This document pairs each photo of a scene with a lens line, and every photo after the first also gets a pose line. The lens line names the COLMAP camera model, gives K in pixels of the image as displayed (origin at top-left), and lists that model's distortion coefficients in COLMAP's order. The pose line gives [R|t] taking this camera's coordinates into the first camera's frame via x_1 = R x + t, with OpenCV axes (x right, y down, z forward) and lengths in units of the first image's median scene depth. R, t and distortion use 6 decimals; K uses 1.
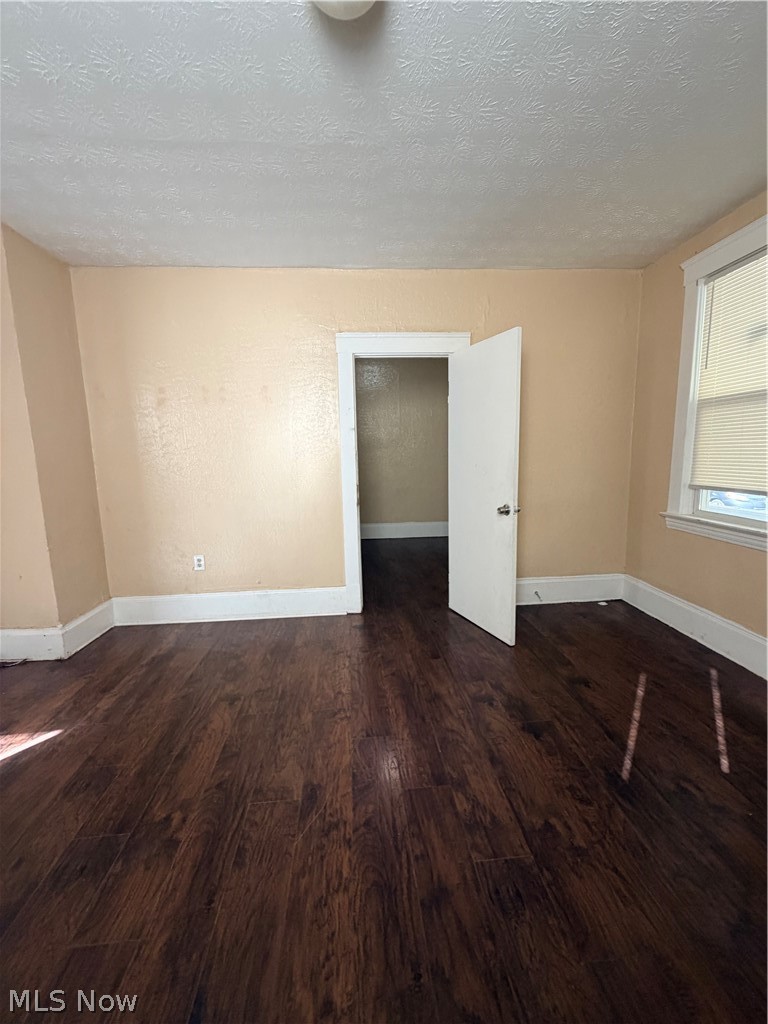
lens RADIAL K [[409.4, 0, 383.5], [0, 409.4, 512.9], [0, 0, 1]] dist [0.000625, 0.000250]
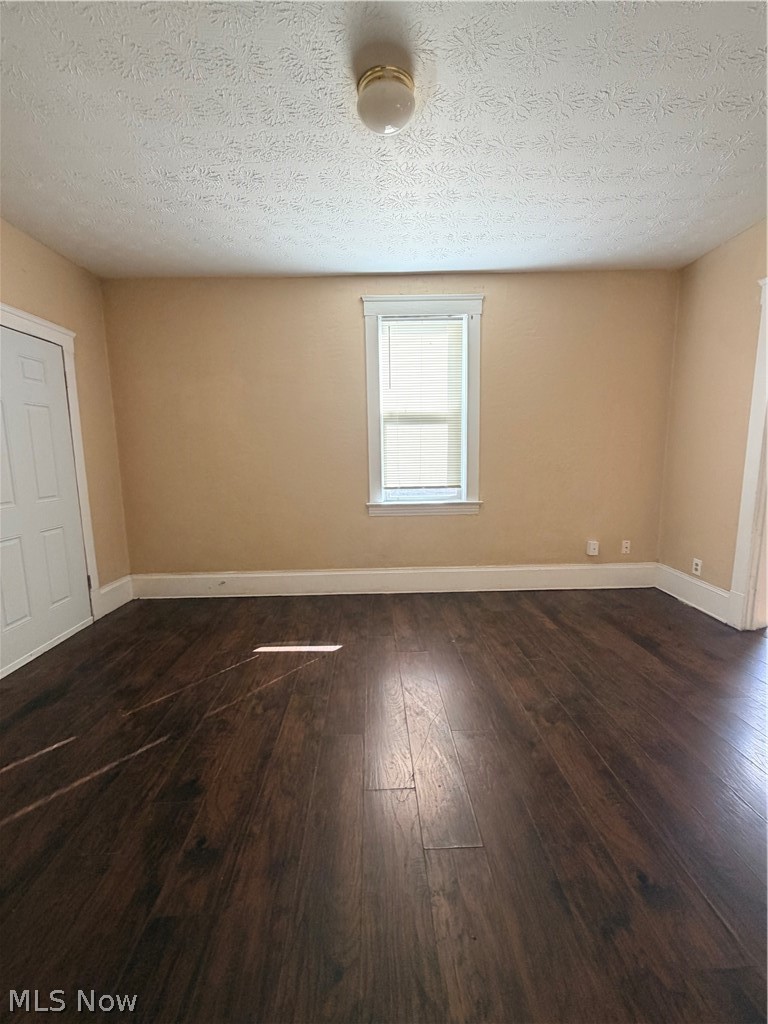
lens RADIAL K [[409.4, 0, 382.7], [0, 409.4, 507.6], [0, 0, 1]] dist [0.000625, 0.000250]
pose [[-0.997898, 0.025509, 0.059581, -0.076300], [0.041330, 0.958577, 0.281818, -0.216435], [-0.049924, 0.283688, -0.957616, 1.629300]]
